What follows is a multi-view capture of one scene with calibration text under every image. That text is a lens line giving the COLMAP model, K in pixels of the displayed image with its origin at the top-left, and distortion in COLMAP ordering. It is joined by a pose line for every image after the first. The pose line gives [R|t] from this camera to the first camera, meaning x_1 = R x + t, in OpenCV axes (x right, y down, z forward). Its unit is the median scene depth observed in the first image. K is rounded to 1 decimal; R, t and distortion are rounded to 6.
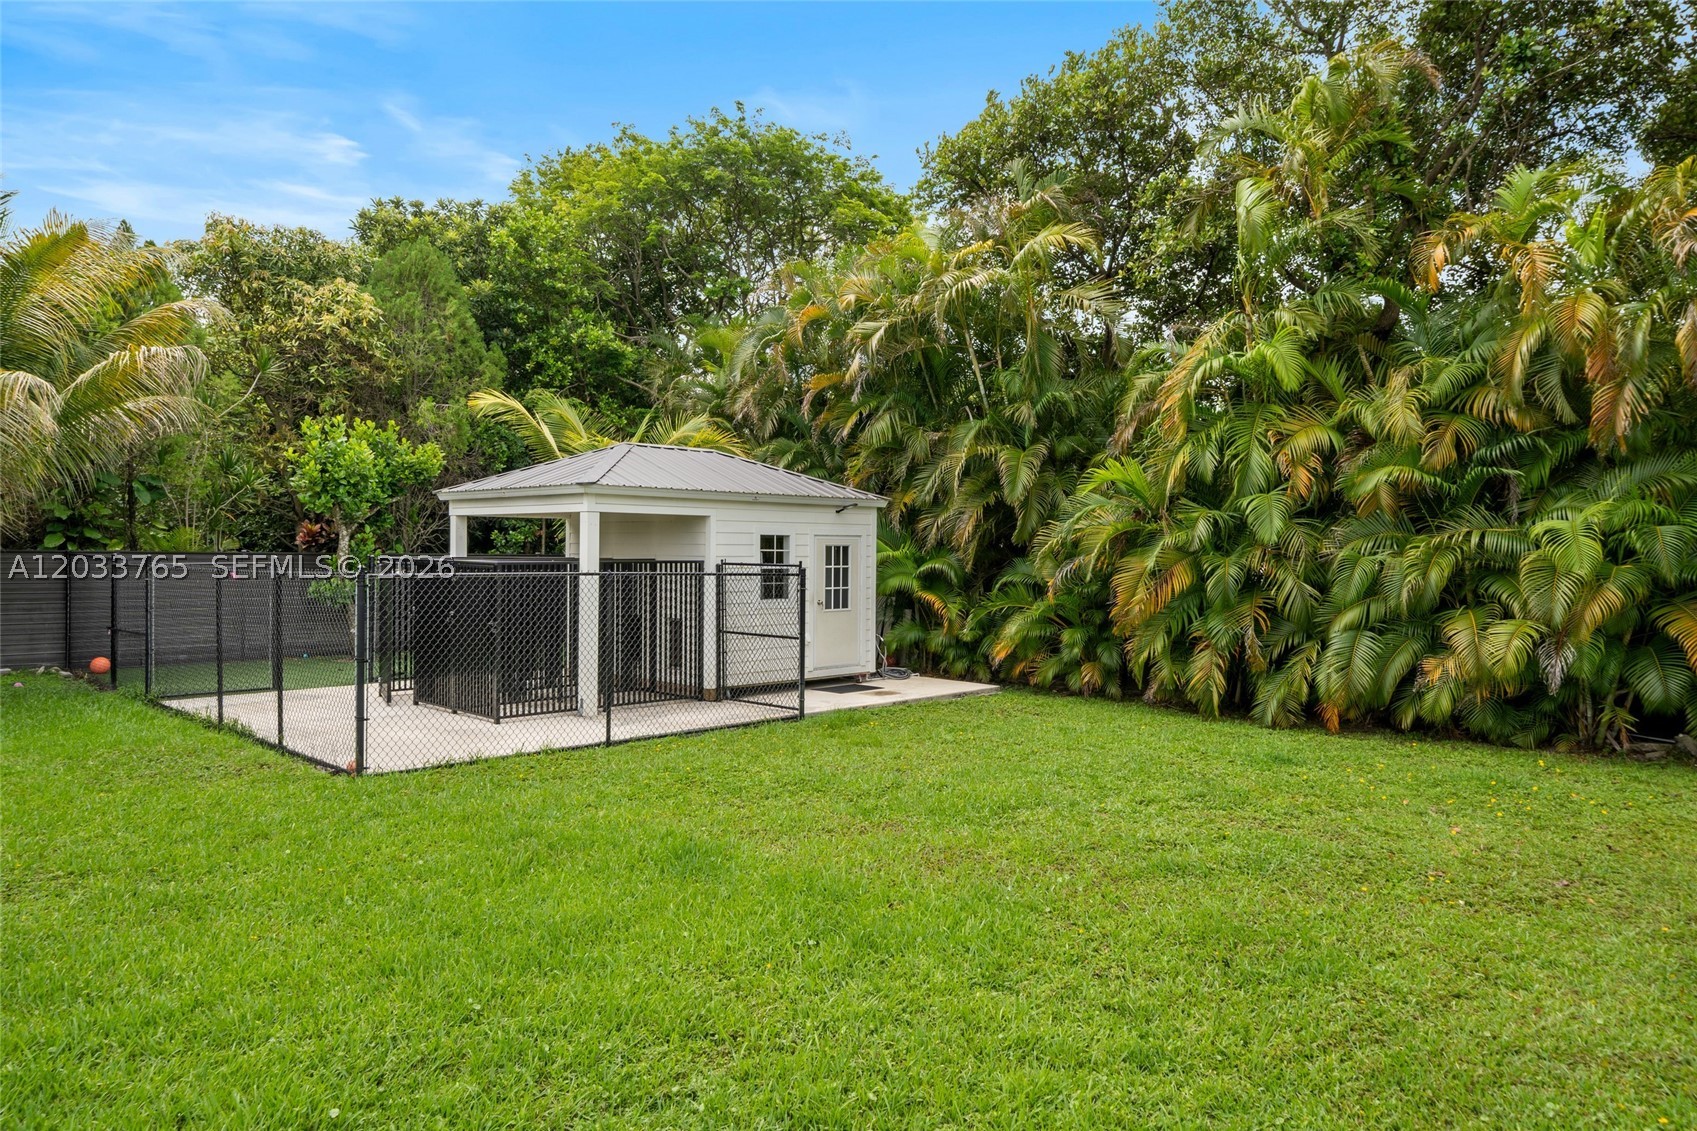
lens RADIAL K [[1127.2, 0, 848.5], [0, 1127.2, 565.5], [0, 0, 1]] dist [-0.018111, 0.004292]
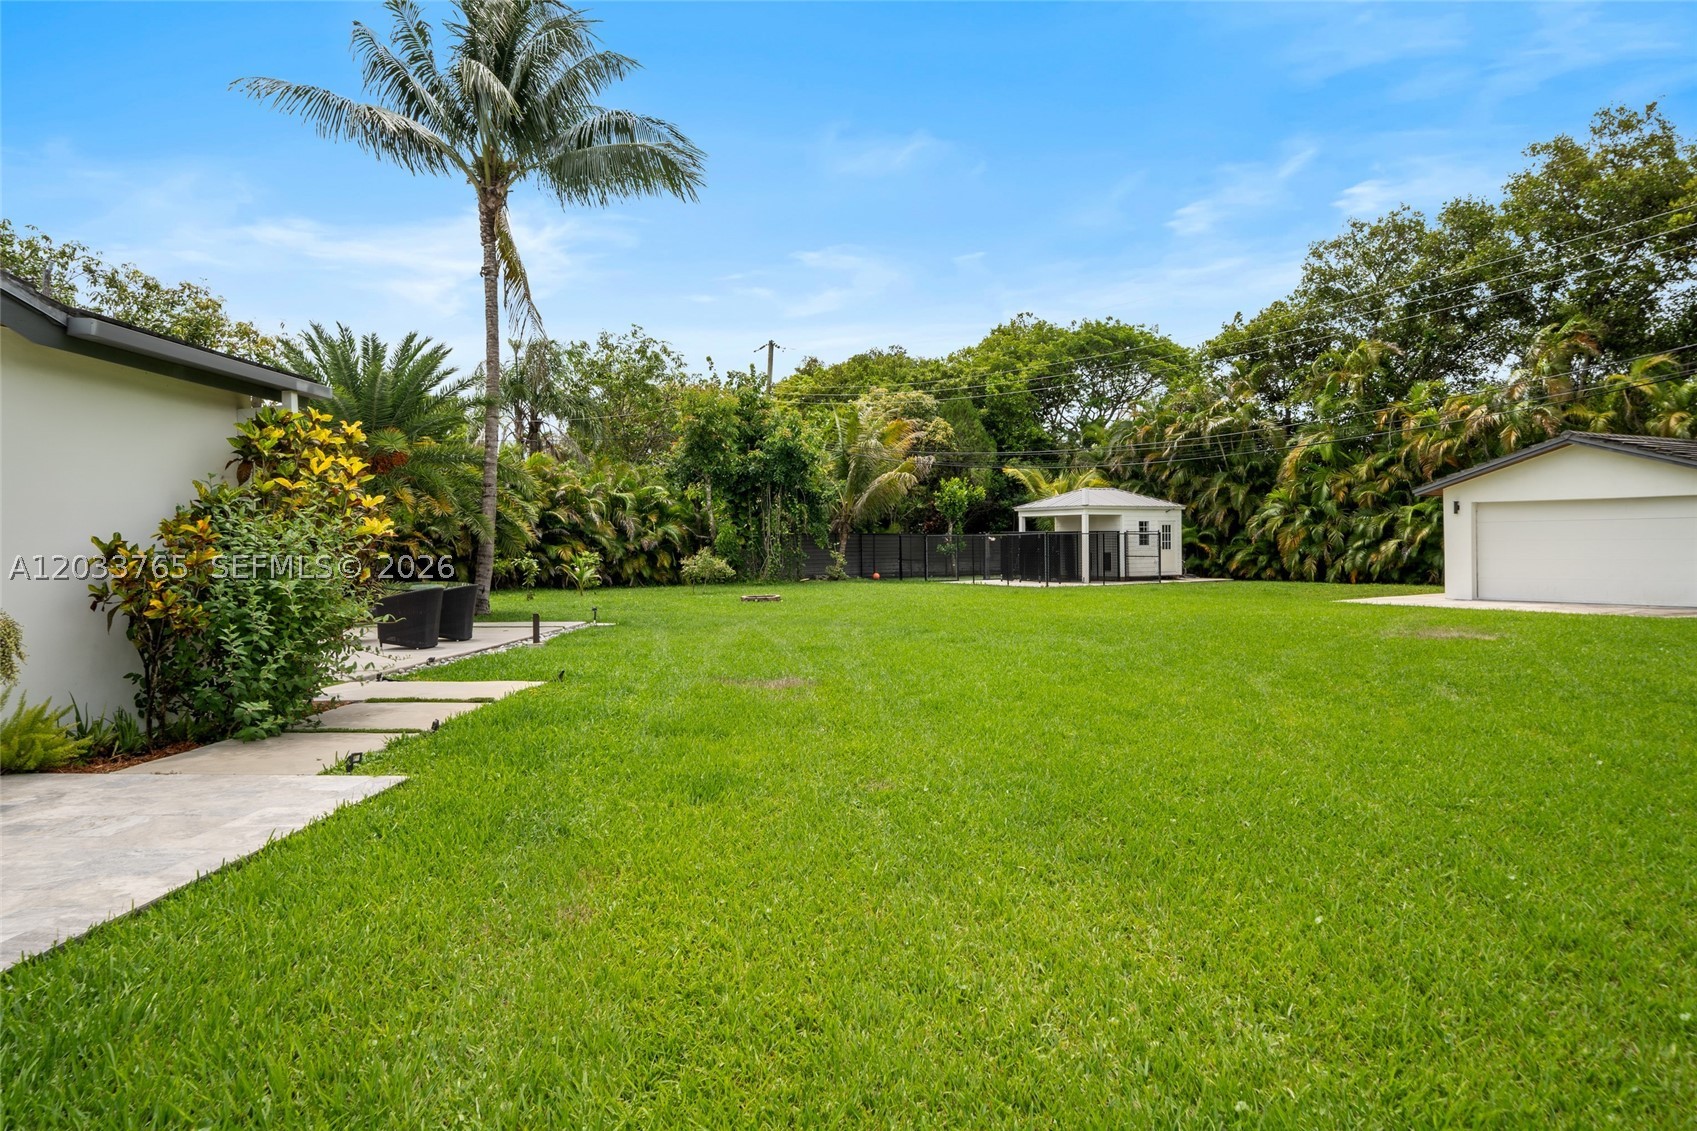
lens RADIAL K [[1127.2, 0, 848.5], [0, 1127.2, 565.5], [0, 0, 1]] dist [-0.018111, 0.004292]
pose [[0.975985, -0.017086, -0.217168, -0.160651], [0.016964, 0.999853, -0.002430, 0.068742], [0.217177, -0.001312, 0.976131, -1.655962]]
